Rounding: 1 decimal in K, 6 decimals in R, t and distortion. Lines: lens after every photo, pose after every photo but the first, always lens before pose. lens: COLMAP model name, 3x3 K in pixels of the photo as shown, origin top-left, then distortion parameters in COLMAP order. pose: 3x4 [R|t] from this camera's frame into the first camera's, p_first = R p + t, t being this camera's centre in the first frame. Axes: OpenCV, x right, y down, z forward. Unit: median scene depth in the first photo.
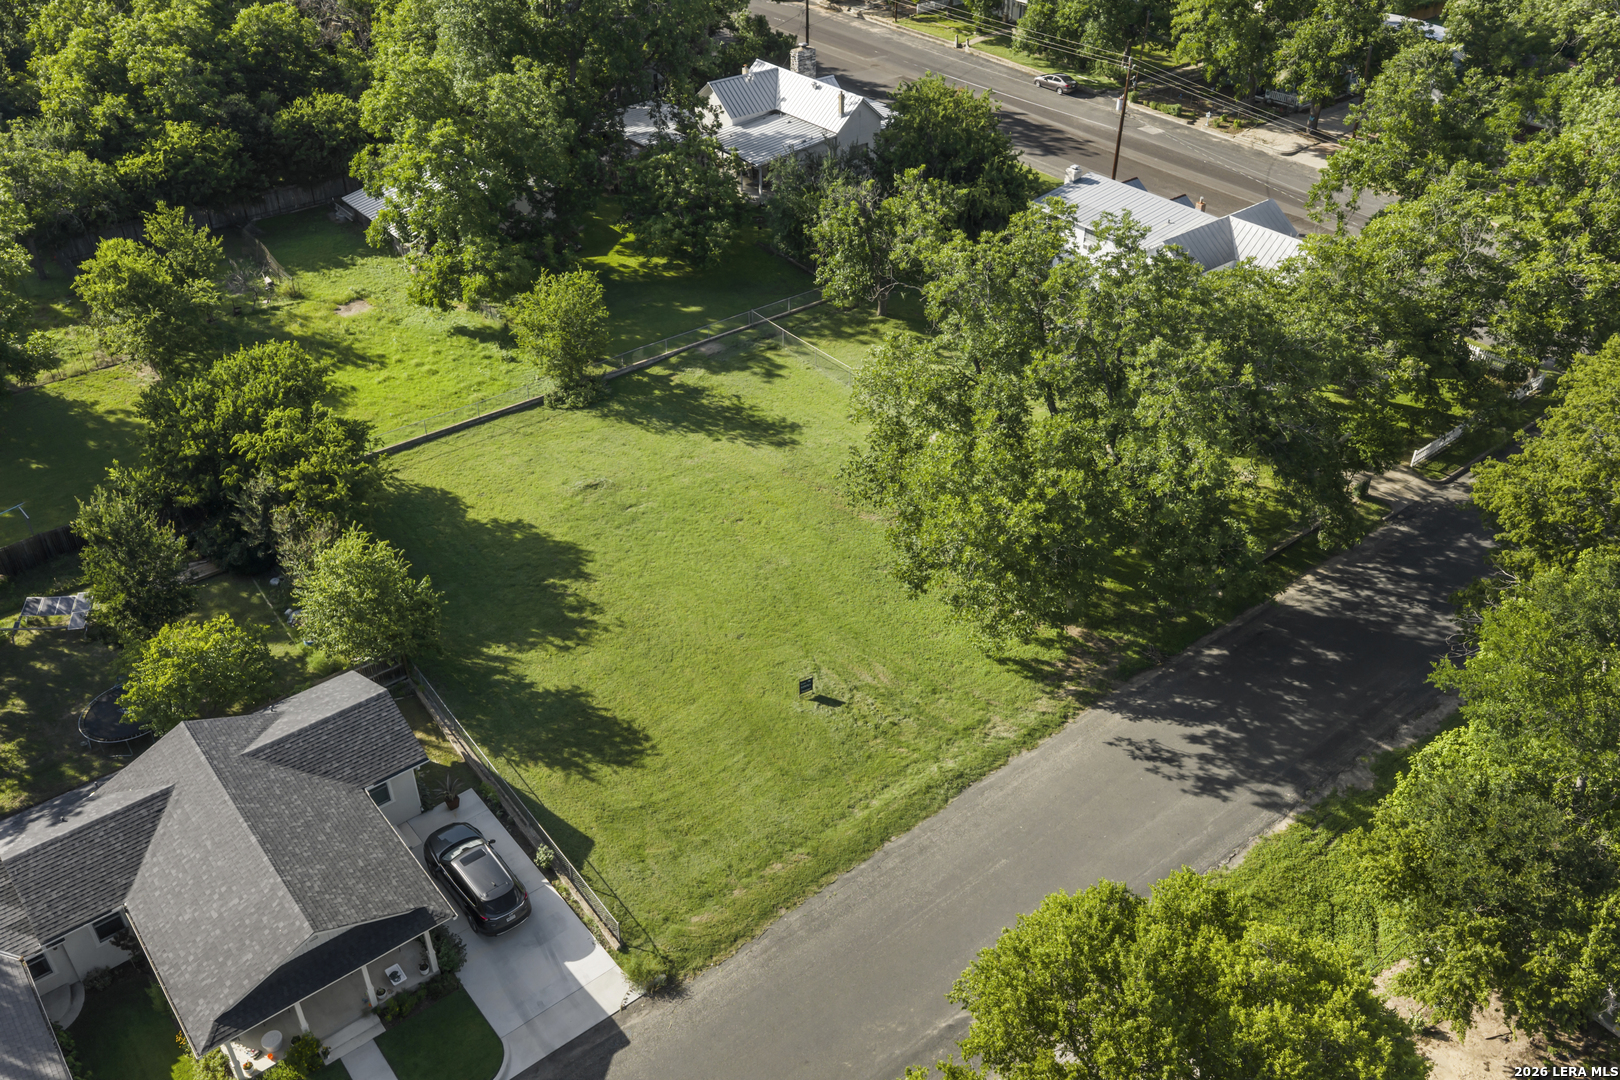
lens RADIAL K [[1356.3, 0, 806.2], [0, 1356.3, 532.4], [0, 0, 1]] dist [0.035864, -0.068888]
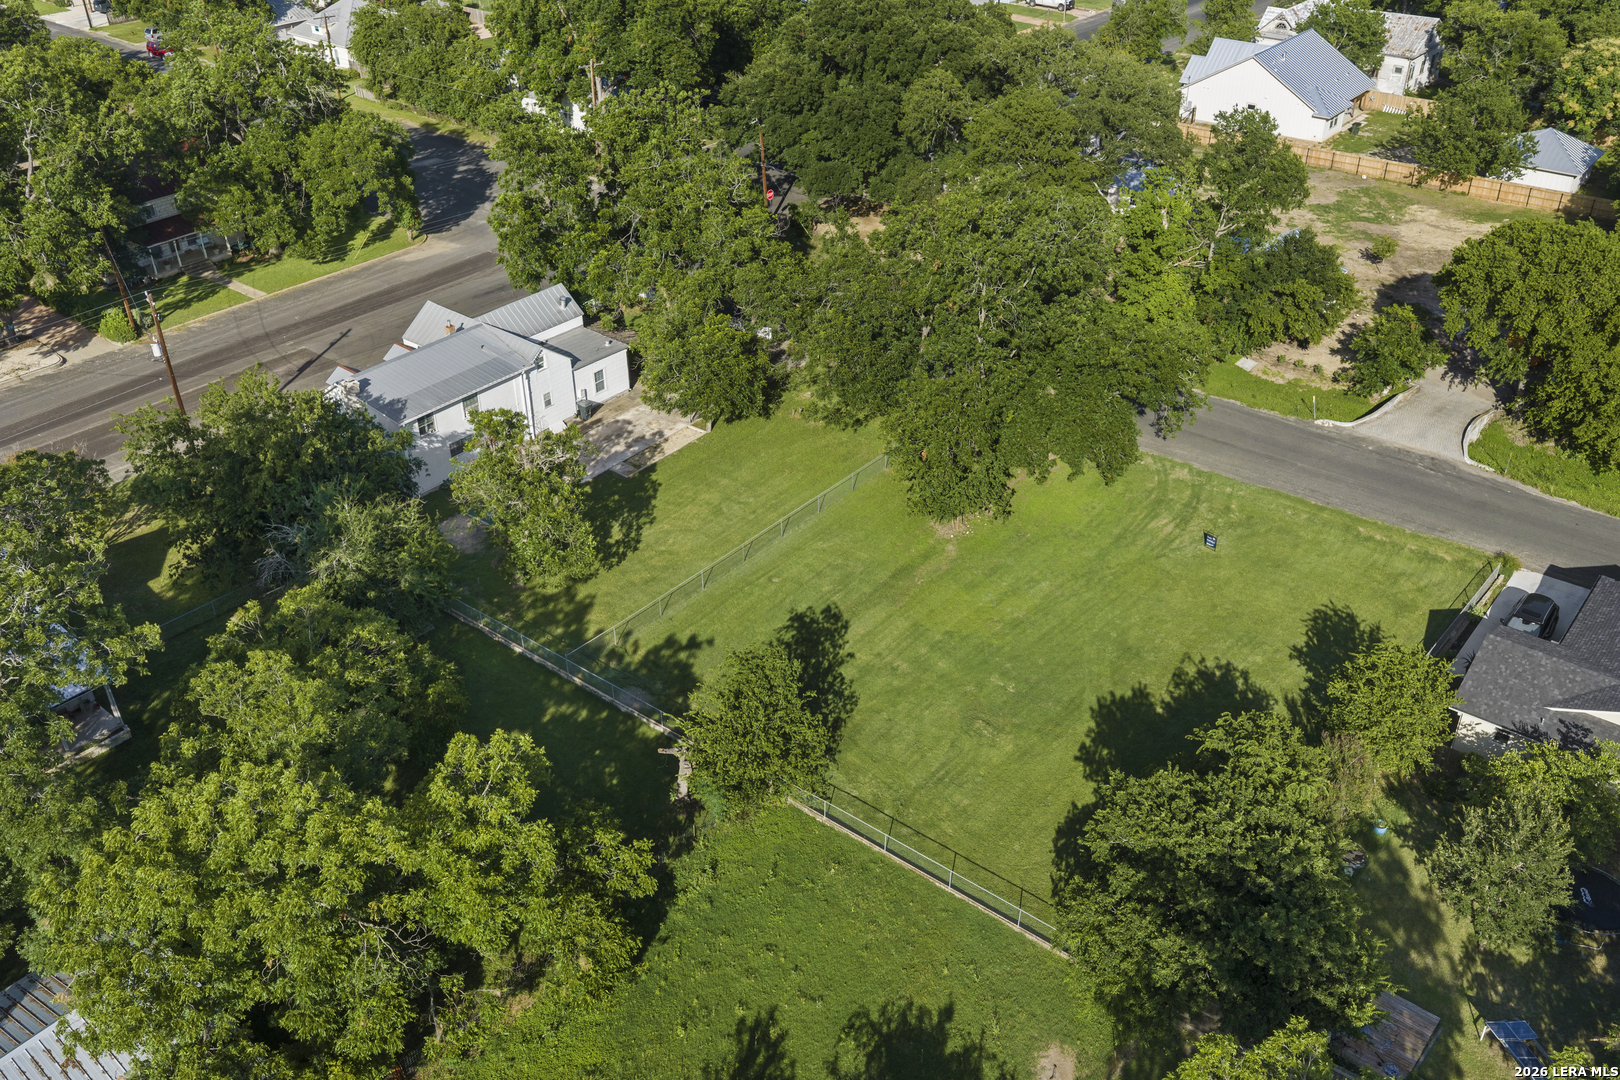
lens RADIAL K [[1356.3, 0, 806.2], [0, 1356.3, 532.4], [0, 0, 1]] dist [0.035864, -0.068888]
pose [[-0.203189, -0.537061, 0.818706, -0.701906], [0.558979, 0.622876, 0.547328, -0.590369], [-0.803901, 0.568851, 0.173644, 0.759913]]
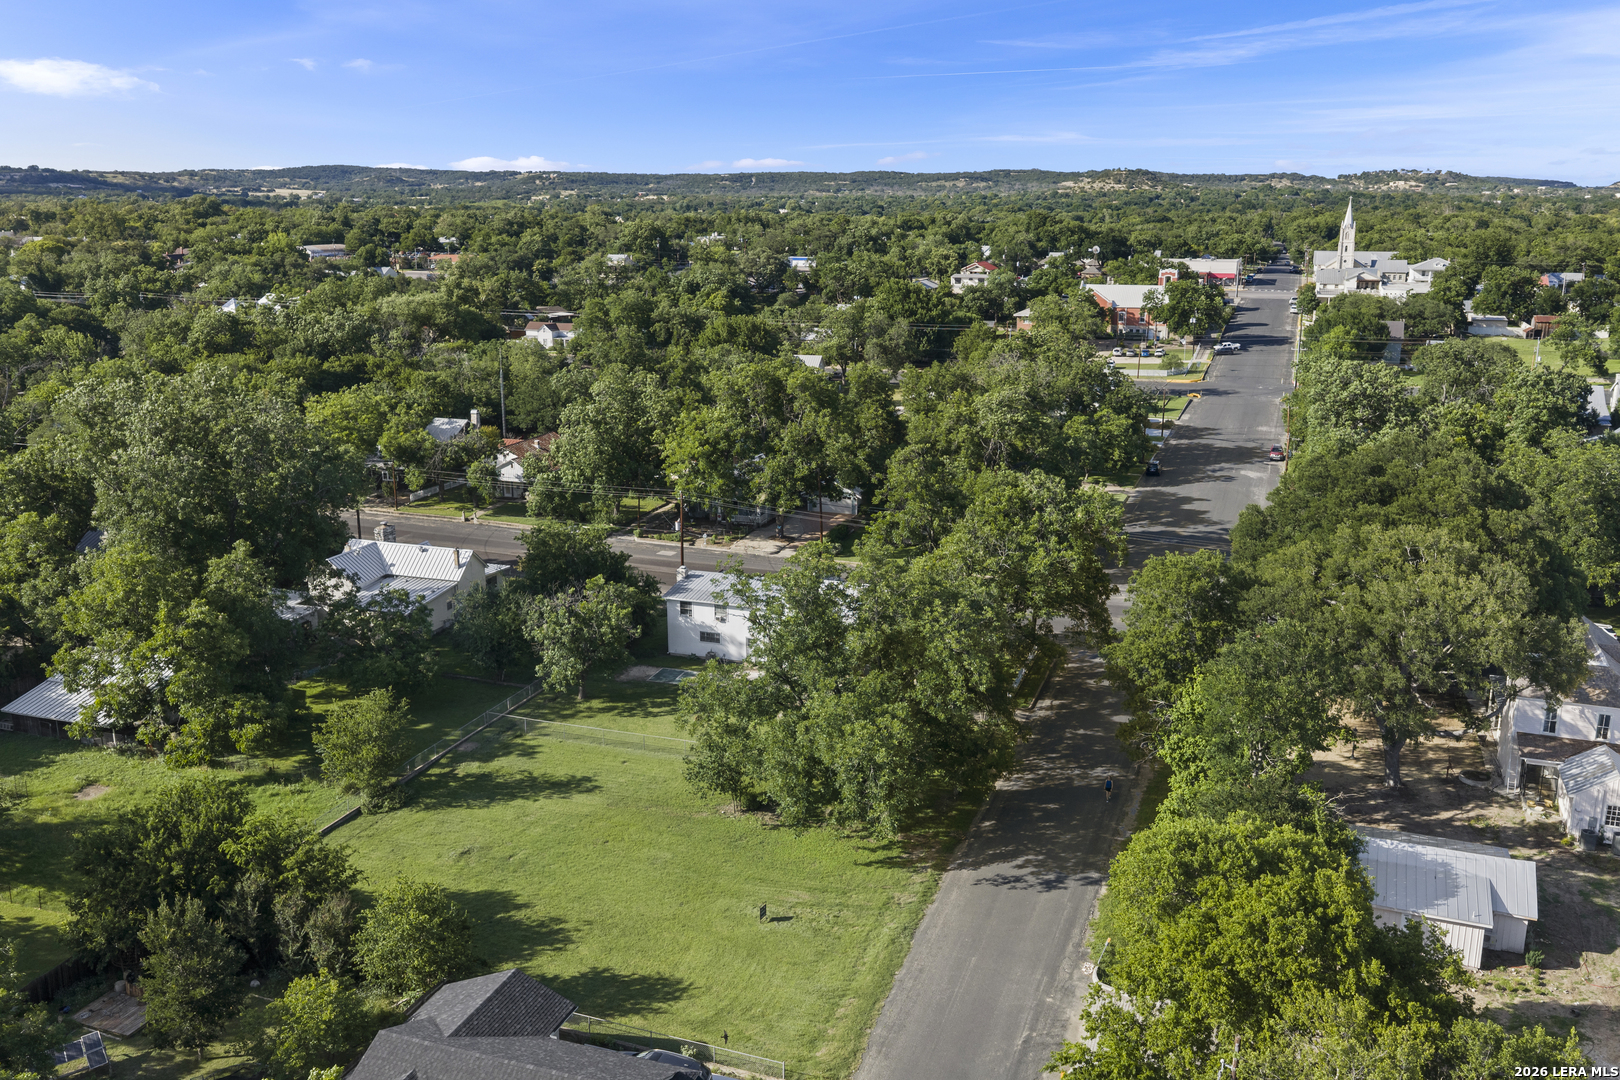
lens RADIAL K [[1356.3, 0, 806.2], [0, 1356.3, 532.4], [0, 0, 1]] dist [0.035864, -0.068888]
pose [[0.856166, -0.128350, 0.500506, -0.392522], [0.294810, 0.916857, -0.269183, 0.098030], [-0.424343, 0.378020, 0.822821, -0.156474]]
